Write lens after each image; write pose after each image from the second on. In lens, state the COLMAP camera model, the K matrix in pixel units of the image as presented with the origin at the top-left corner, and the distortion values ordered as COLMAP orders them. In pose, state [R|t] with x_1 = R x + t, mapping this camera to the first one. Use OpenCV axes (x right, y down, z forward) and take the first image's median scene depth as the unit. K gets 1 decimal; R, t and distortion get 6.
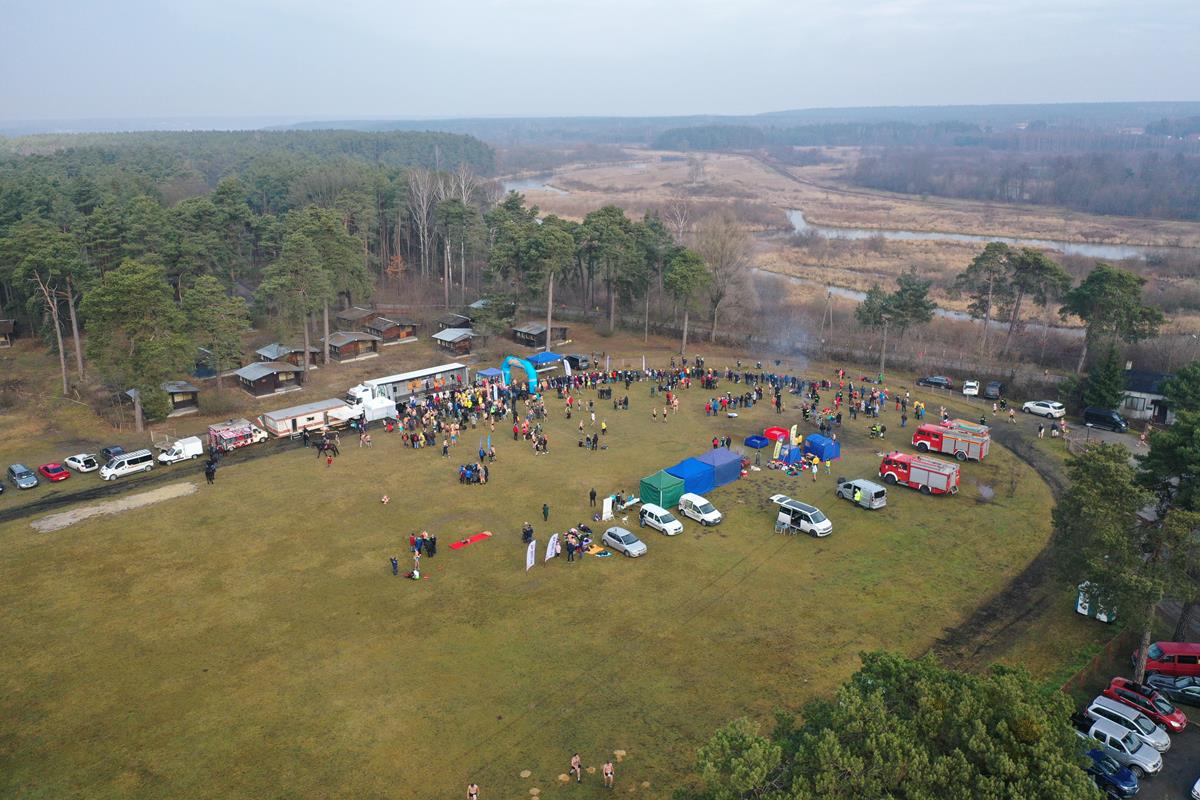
lens RADIAL K [[943.0, 0, 595.3], [0, 943.0, 395.9], [0, 0, 1]] dist [-0.010019, -0.000654]
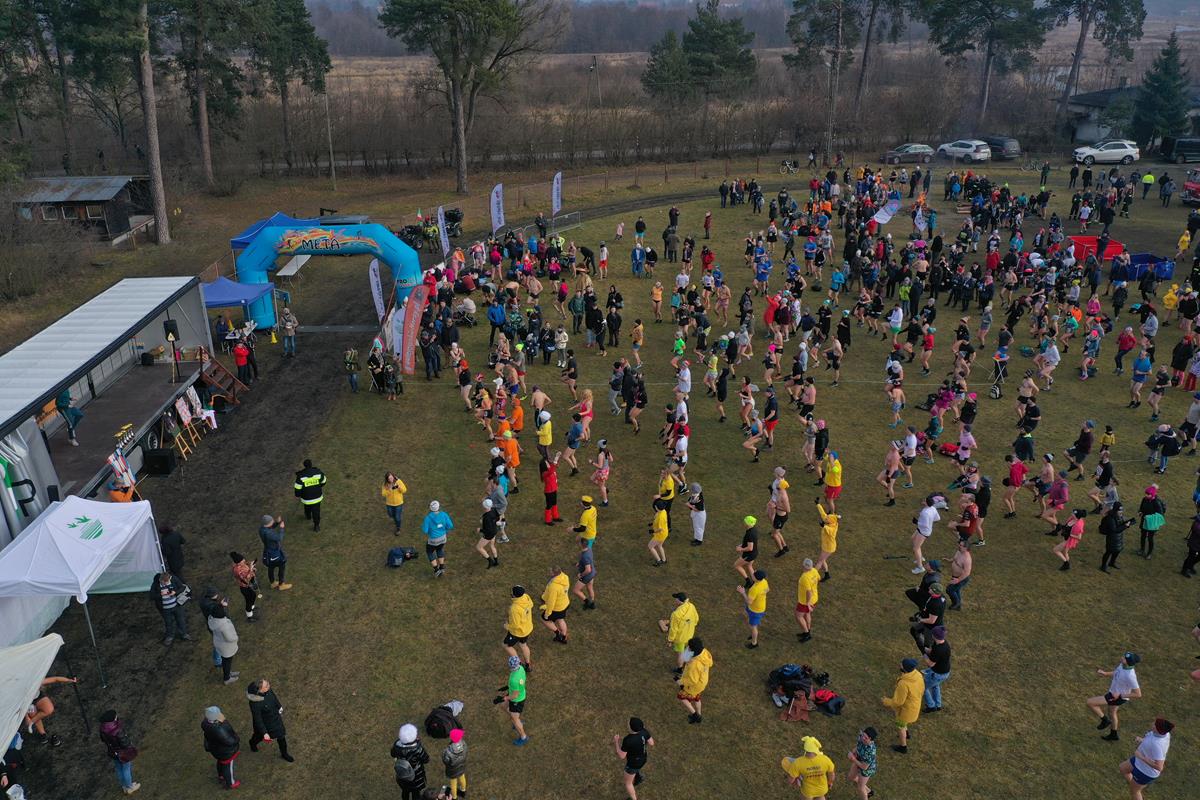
lens RADIAL K [[943.0, 0, 602.5], [0, 943.0, 405.6], [0, 0, 1]] dist [-0.010019, -0.000654]
pose [[0.638046, -0.295693, 0.710959, -0.231538], [0.220312, 0.954830, 0.199402, -0.022762], [-0.737807, 0.029405, 0.674370, 0.674241]]
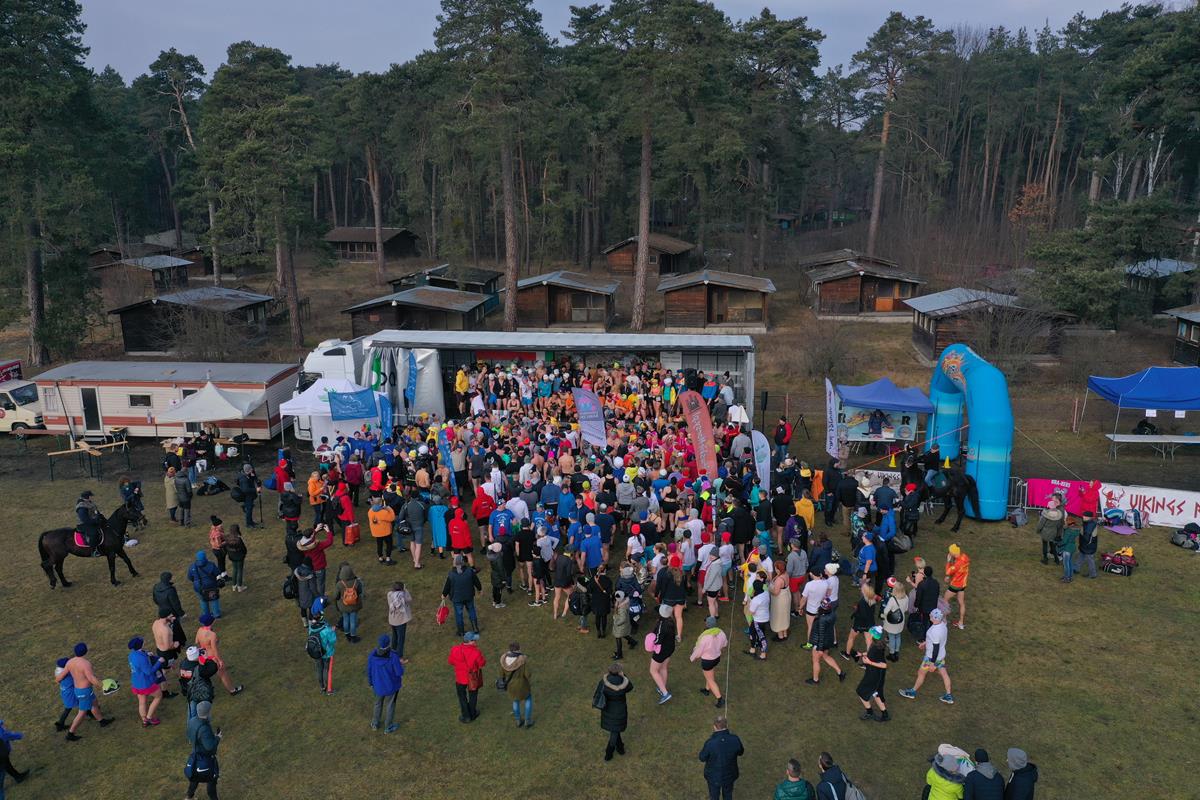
lens RADIAL K [[943.0, 0, 595.9], [0, 943.0, 398.0], [0, 0, 1]] dist [-0.010019, -0.000654]
pose [[0.654610, 0.171614, -0.736229, 0.025641], [-0.209459, 0.976937, 0.041485, -0.017715], [0.726369, 0.127053, 0.675459, 0.715349]]
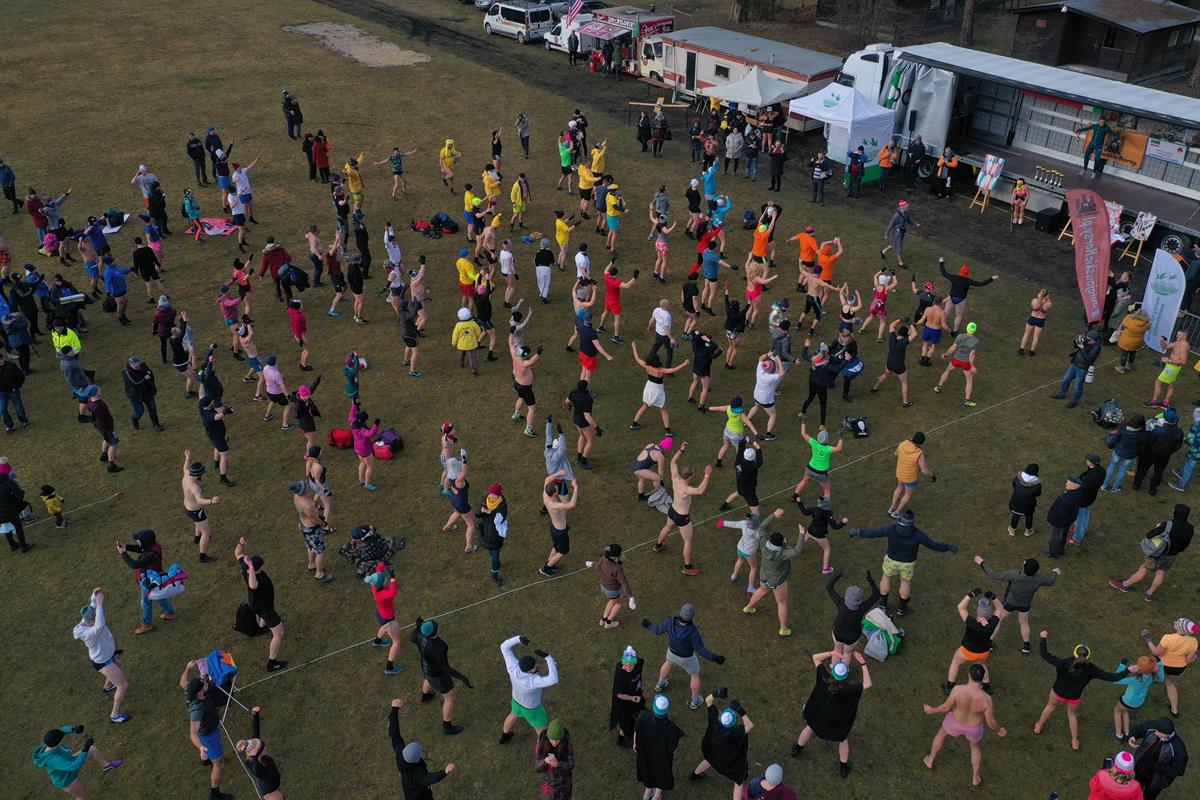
lens RADIAL K [[943.0, 0, 595.5], [0, 943.0, 397.2], [0, 0, 1]] dist [-0.010019, -0.000654]
pose [[-0.149526, 0.527973, -0.835994, 0.058101], [-0.275718, 0.789697, 0.548049, -0.049367], [0.949538, 0.312446, 0.027491, 0.783957]]
